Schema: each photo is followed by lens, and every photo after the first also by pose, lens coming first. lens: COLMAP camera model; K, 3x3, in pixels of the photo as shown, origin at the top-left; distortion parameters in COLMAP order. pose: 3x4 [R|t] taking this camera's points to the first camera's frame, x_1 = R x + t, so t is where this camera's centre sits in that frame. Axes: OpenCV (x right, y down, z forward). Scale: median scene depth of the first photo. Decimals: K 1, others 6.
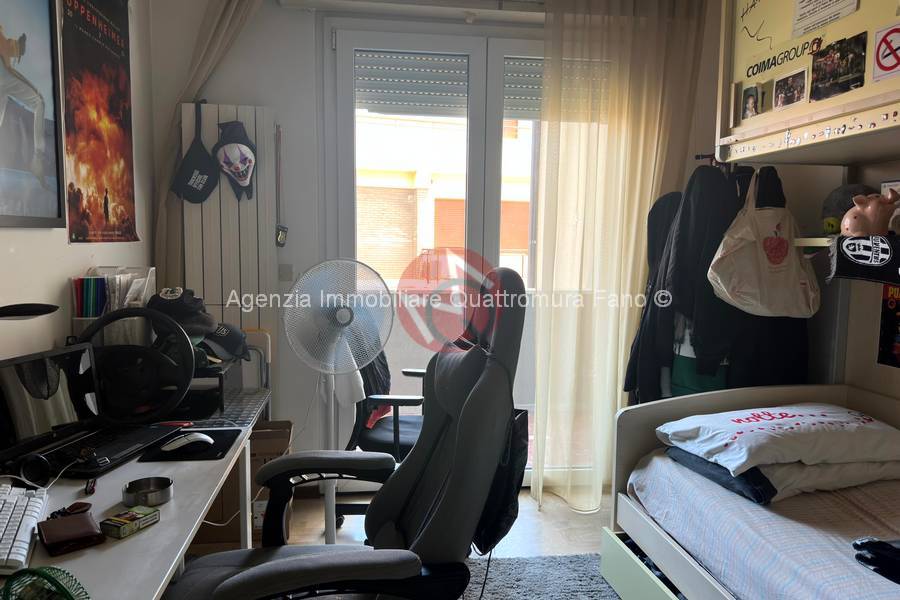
lens RADIAL K [[647.7, 0, 449.1], [0, 647.7, 303.7], [0, 0, 1]] dist [0.045208, -0.057978]
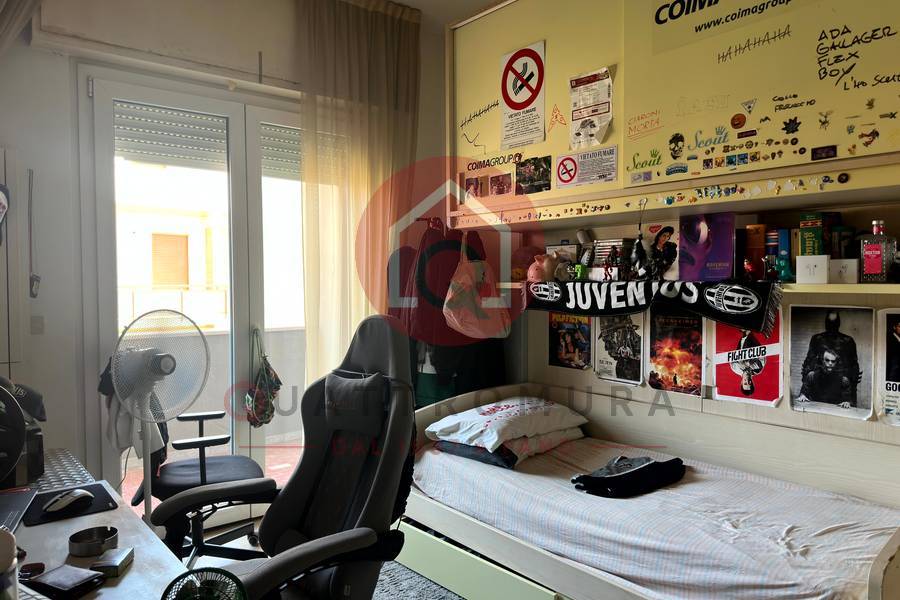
lens RADIAL K [[642.0, 0, 454.4], [0, 642.0, 300.2], [0, 0, 1]] dist [0.118300, -0.168735]
pose [[0.846543, -0.031442, 0.531390, -0.338332], [0.058146, 0.997743, -0.033595, -0.022592], [-0.529135, 0.059338, 0.846461, -0.156769]]
